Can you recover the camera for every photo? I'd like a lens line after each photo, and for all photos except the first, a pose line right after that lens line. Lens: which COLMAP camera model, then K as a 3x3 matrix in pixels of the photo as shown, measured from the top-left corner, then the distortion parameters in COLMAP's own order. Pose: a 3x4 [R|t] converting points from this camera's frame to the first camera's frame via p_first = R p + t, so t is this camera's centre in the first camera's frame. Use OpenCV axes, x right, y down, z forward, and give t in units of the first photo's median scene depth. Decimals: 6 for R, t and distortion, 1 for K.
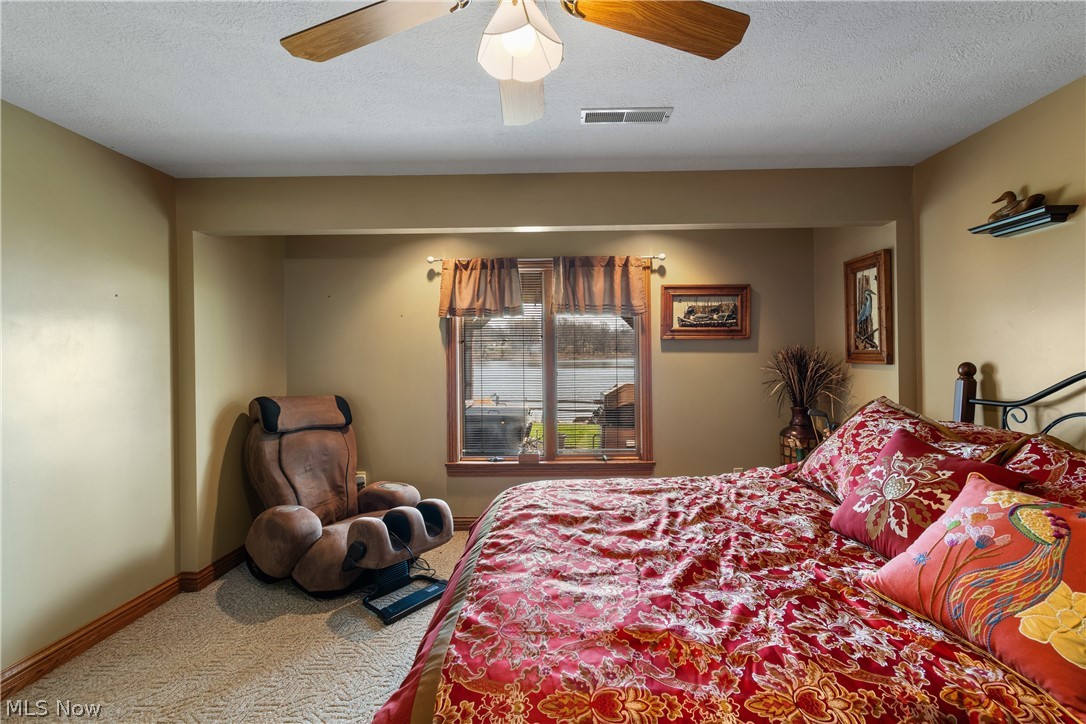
lens RADIAL K [[484.4, 0, 545.3], [0, 484.4, 358.5], [0, 0, 1]] dist [0.005722, -0.003949]
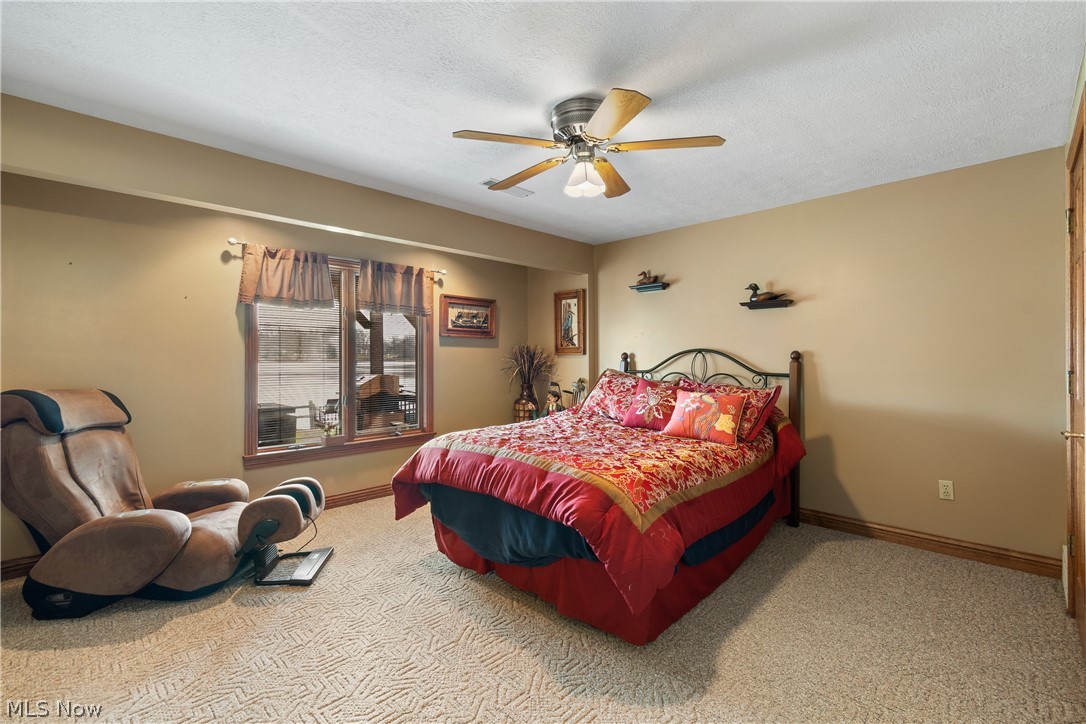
lens RADIAL K [[484.4, 0, 545.0], [0, 484.4, 361.0], [0, 0, 1]] dist [0.005722, -0.003949]
pose [[0.695709, 0.004392, 0.718310, -0.561154], [-0.001023, 0.999986, -0.005123, 0.037612], [-0.718323, 0.002829, 0.695704, -0.106458]]
